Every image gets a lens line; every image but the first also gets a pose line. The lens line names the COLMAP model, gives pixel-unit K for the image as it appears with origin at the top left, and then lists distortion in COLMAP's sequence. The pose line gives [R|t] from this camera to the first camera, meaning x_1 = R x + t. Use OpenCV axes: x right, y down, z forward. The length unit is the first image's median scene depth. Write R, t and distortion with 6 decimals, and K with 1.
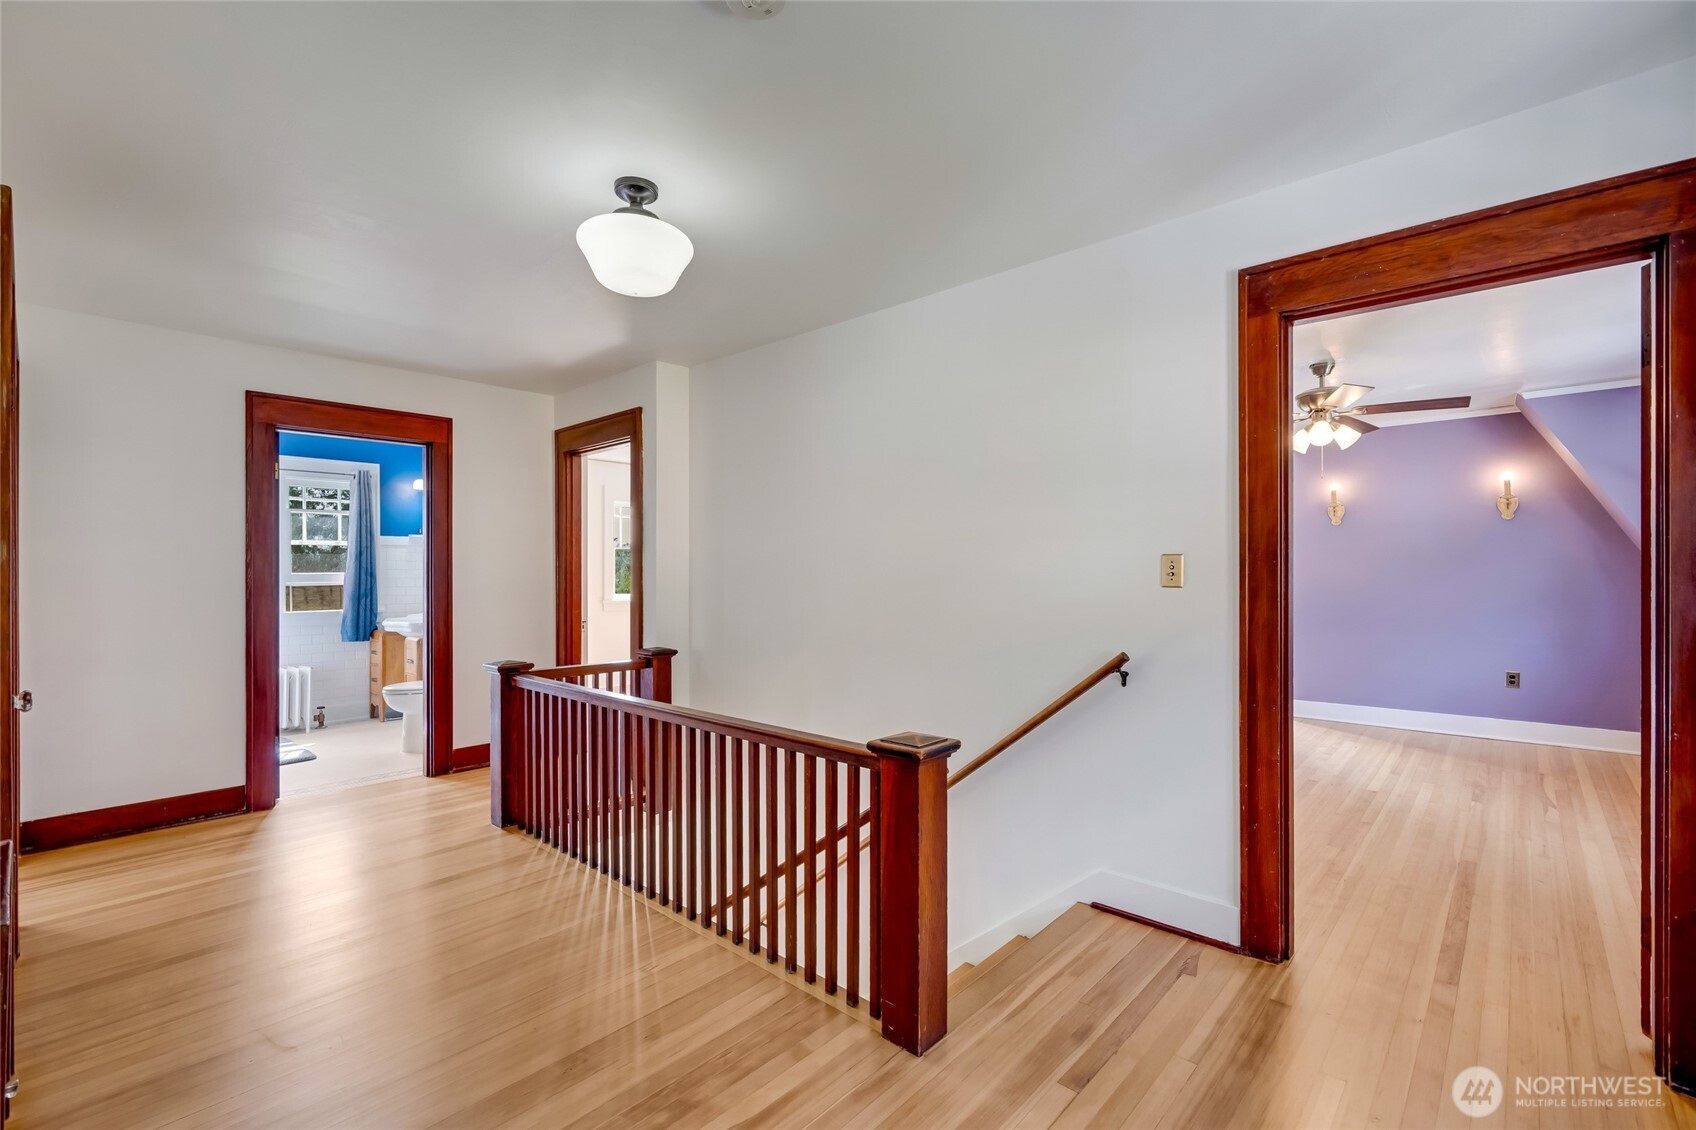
lens RADIAL K [[742.7, 0, 848.0], [0, 742.7, 565.0], [0, 0, 1]] dist [-0.000651, 0.000252]
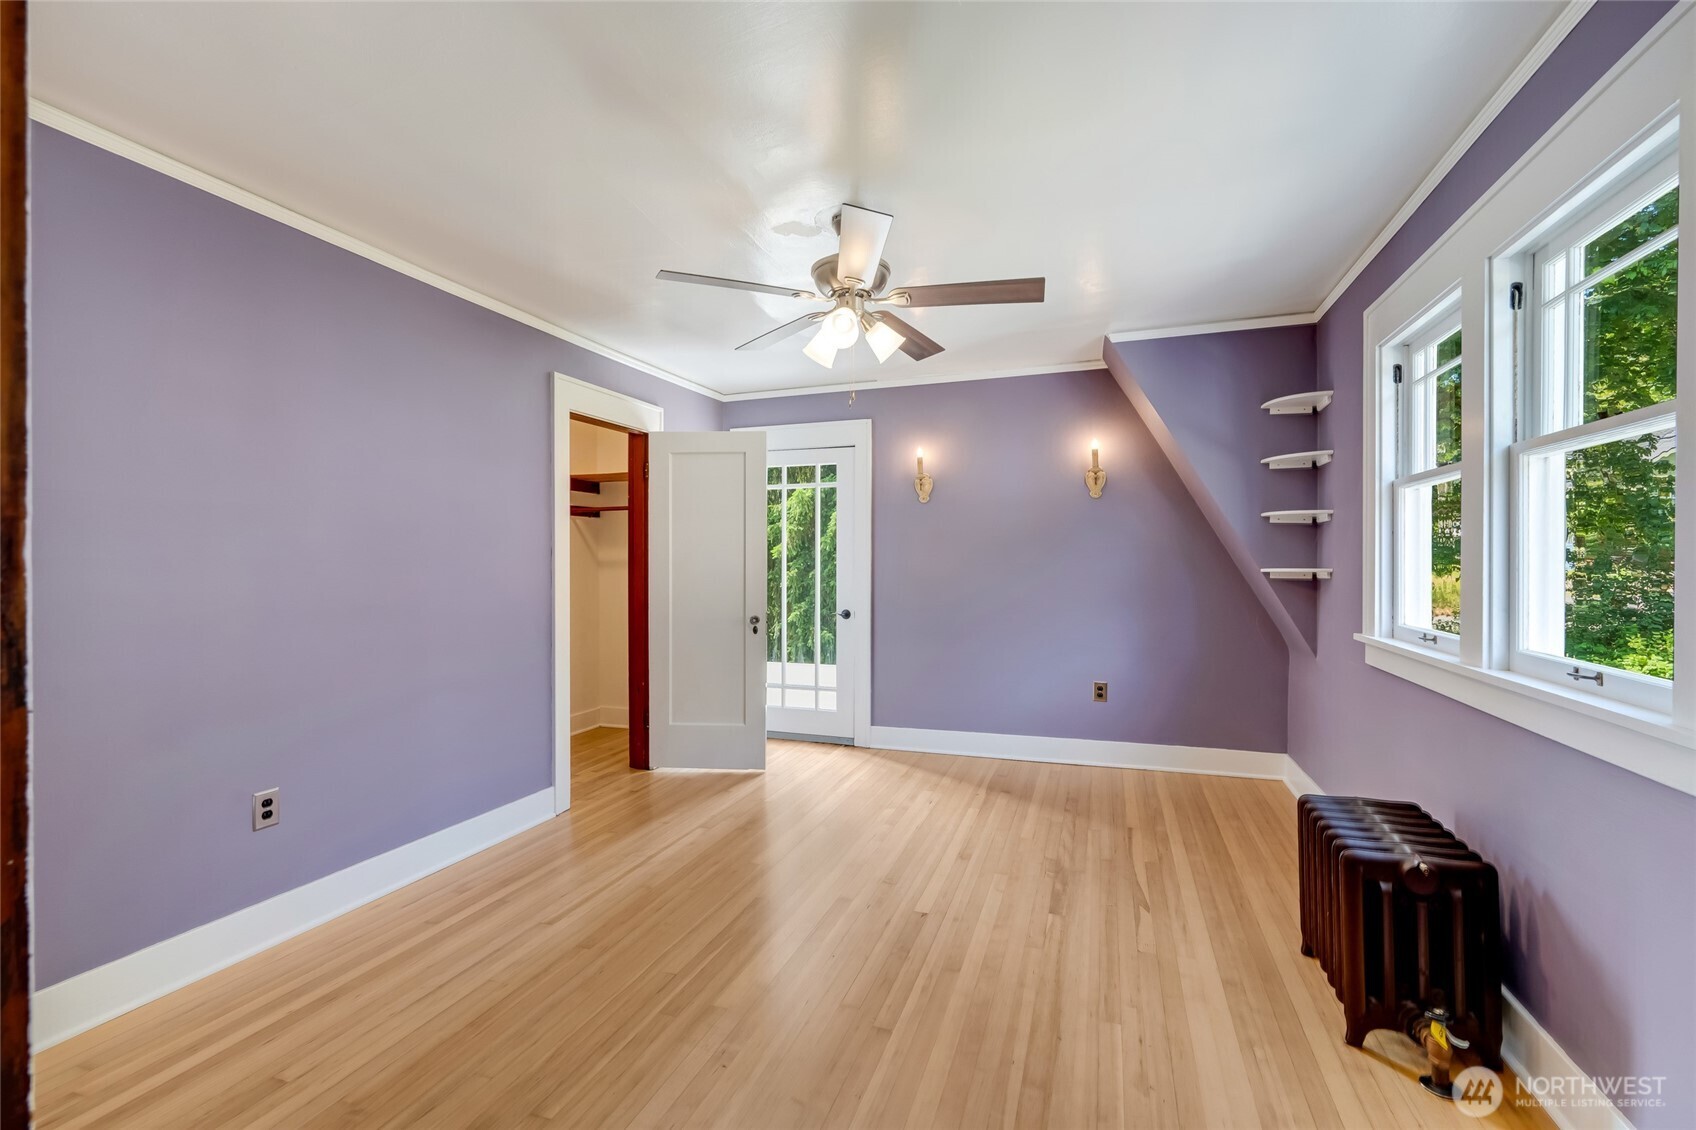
lens RADIAL K [[741.7, 0, 844.8], [0, 741.7, 555.0], [0, 0, 1]] dist [-0.006142, 0.000648]
pose [[0.922717, 0.001044, 0.385478, 0.342685], [-0.000733, 0.999999, -0.000955, 0.003350], [-0.385478, 0.000599, 0.922717, 0.379440]]
